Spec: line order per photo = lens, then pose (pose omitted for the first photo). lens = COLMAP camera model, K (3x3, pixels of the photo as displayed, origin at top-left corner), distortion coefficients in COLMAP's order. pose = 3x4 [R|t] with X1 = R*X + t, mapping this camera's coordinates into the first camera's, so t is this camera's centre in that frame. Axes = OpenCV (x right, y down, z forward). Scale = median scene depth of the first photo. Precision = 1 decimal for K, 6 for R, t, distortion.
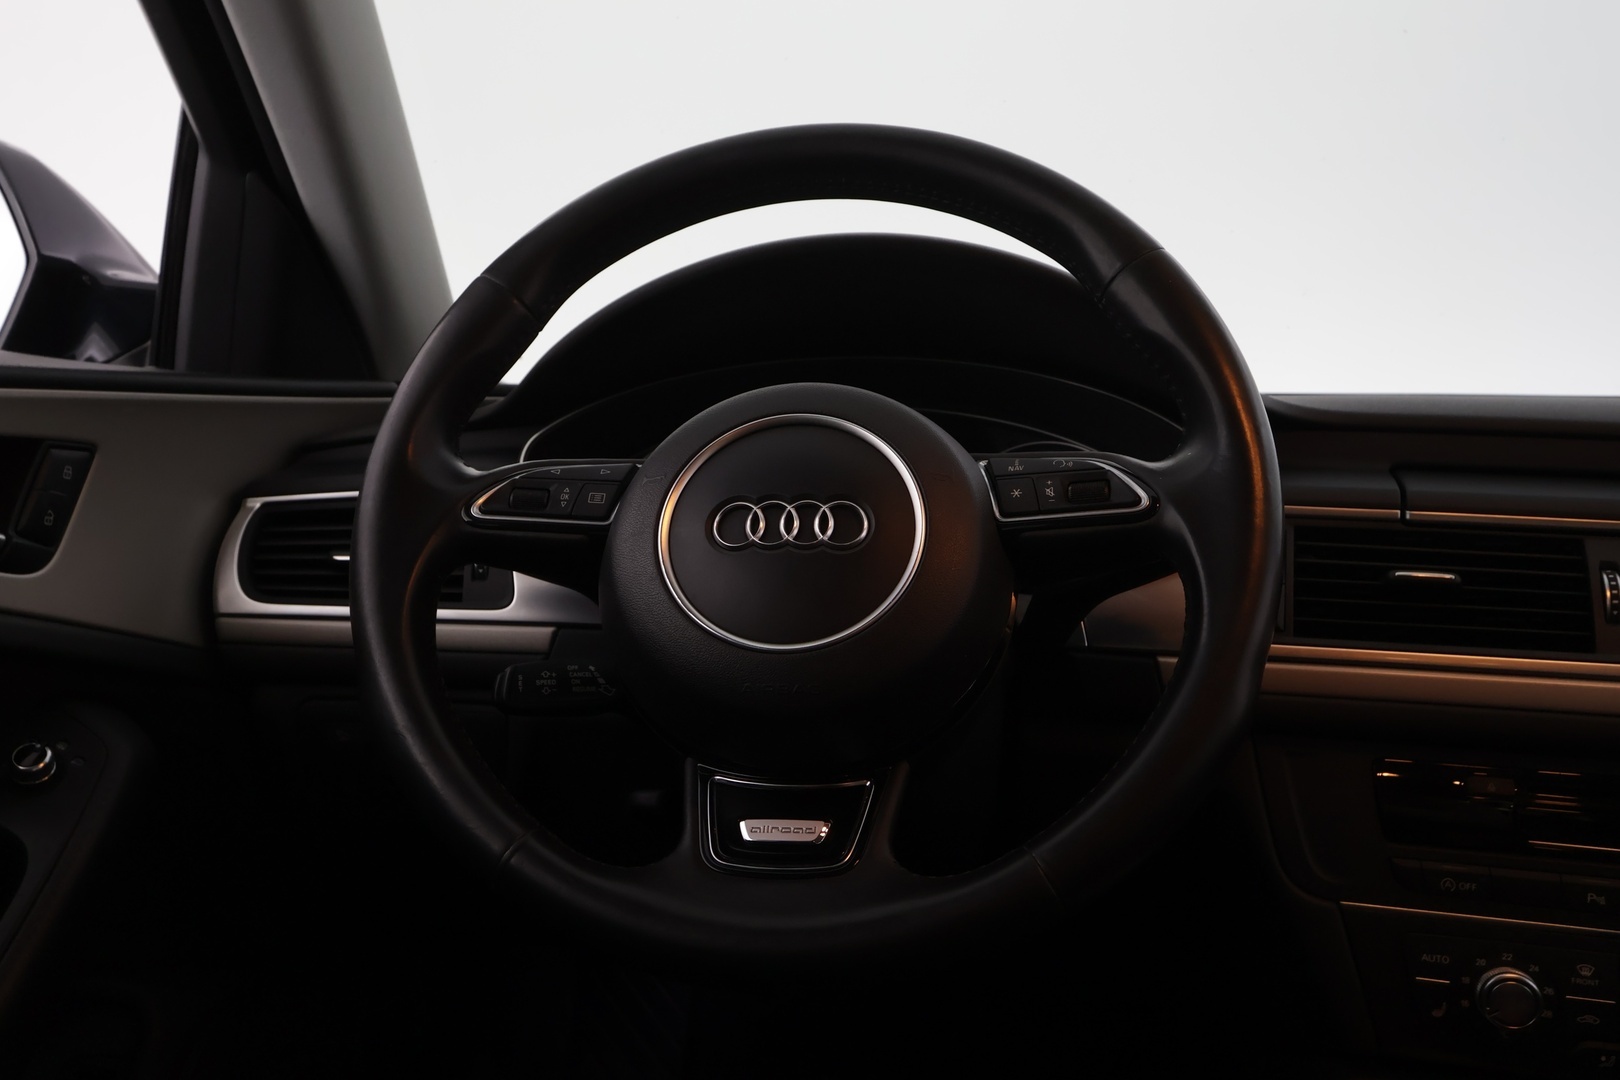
lens RADIAL K [[1363.2, 0, 820.3], [0, 1363.2, 534.7], [0, 0, 1]] dist [-0.006728, -0.001974]
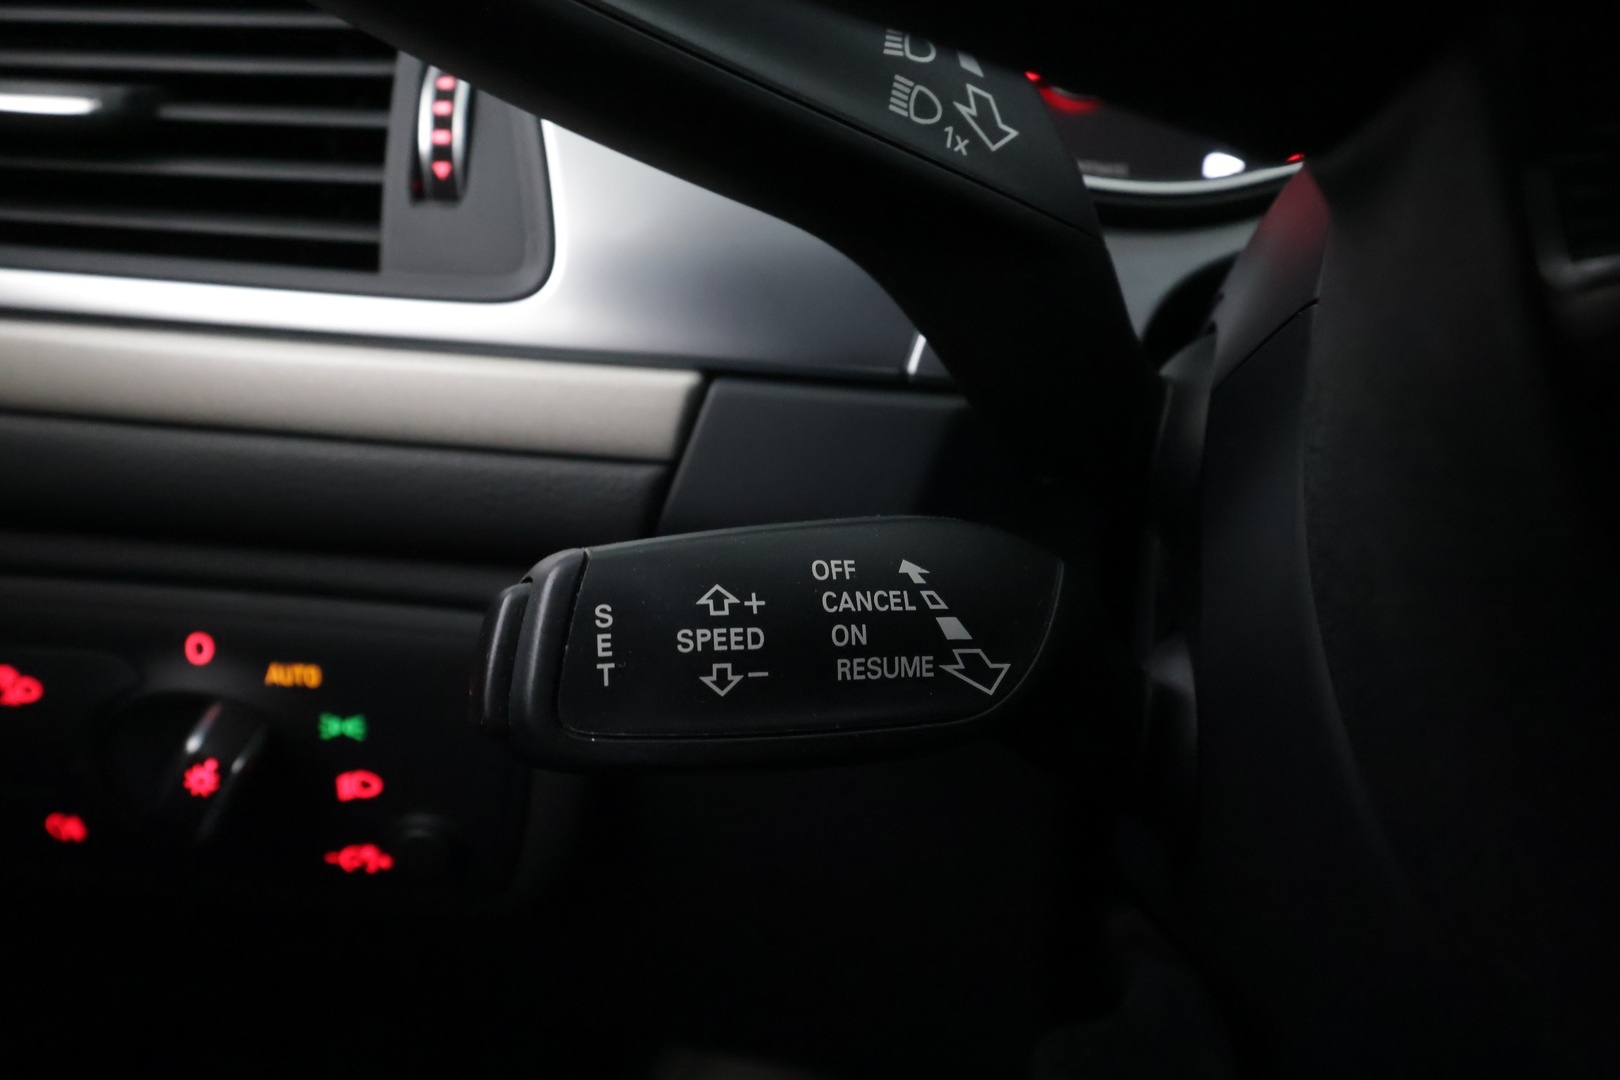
lens RADIAL K [[1363.2, 0, 820.3], [0, 1363.2, 534.7], [0, 0, 1]] dist [-0.006728, -0.001974]
pose [[0.999122, 0.041241, -0.007389, -0.211624], [-0.039056, 0.980597, 0.192106, 0.057064], [0.015168, -0.191649, 0.981346, 0.907054]]
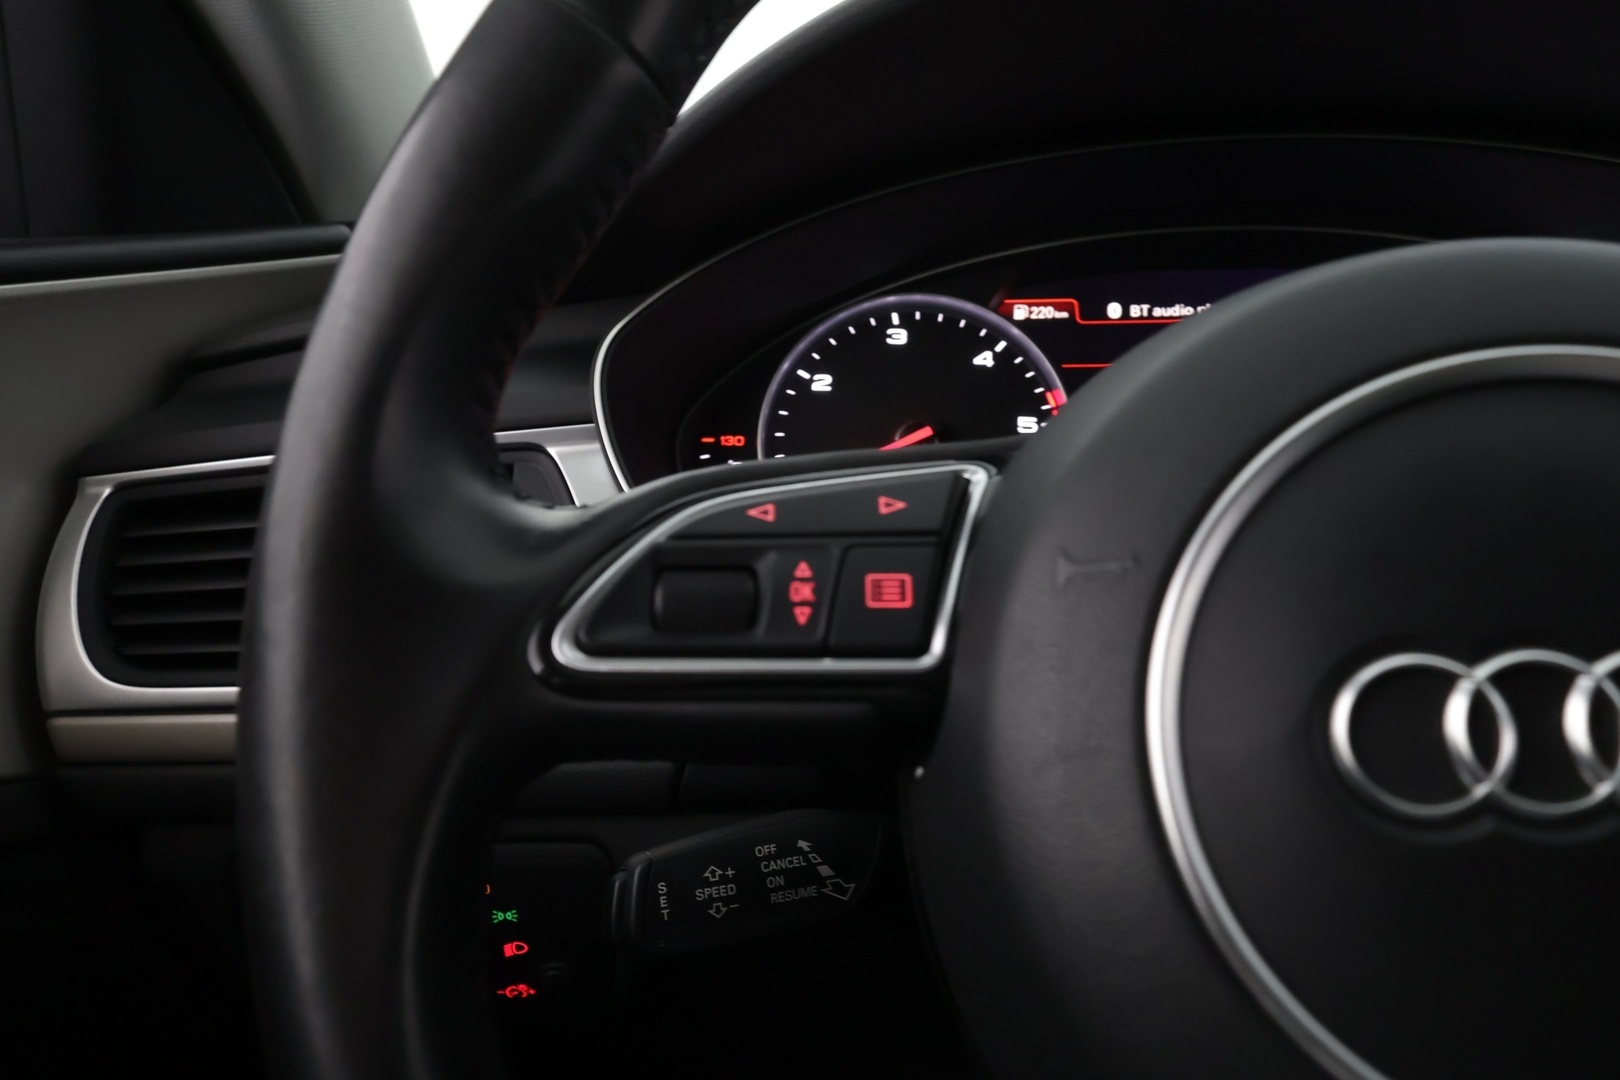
lens RADIAL K [[1363.2, 0, 820.3], [0, 1363.2, 534.7], [0, 0, 1]] dist [-0.006728, -0.001974]
pose [[0.998717, -0.050108, -0.007264, -0.178171], [0.050621, 0.985195, 0.163793, -0.102796], [-0.001051, -0.163951, 0.986468, 0.634636]]
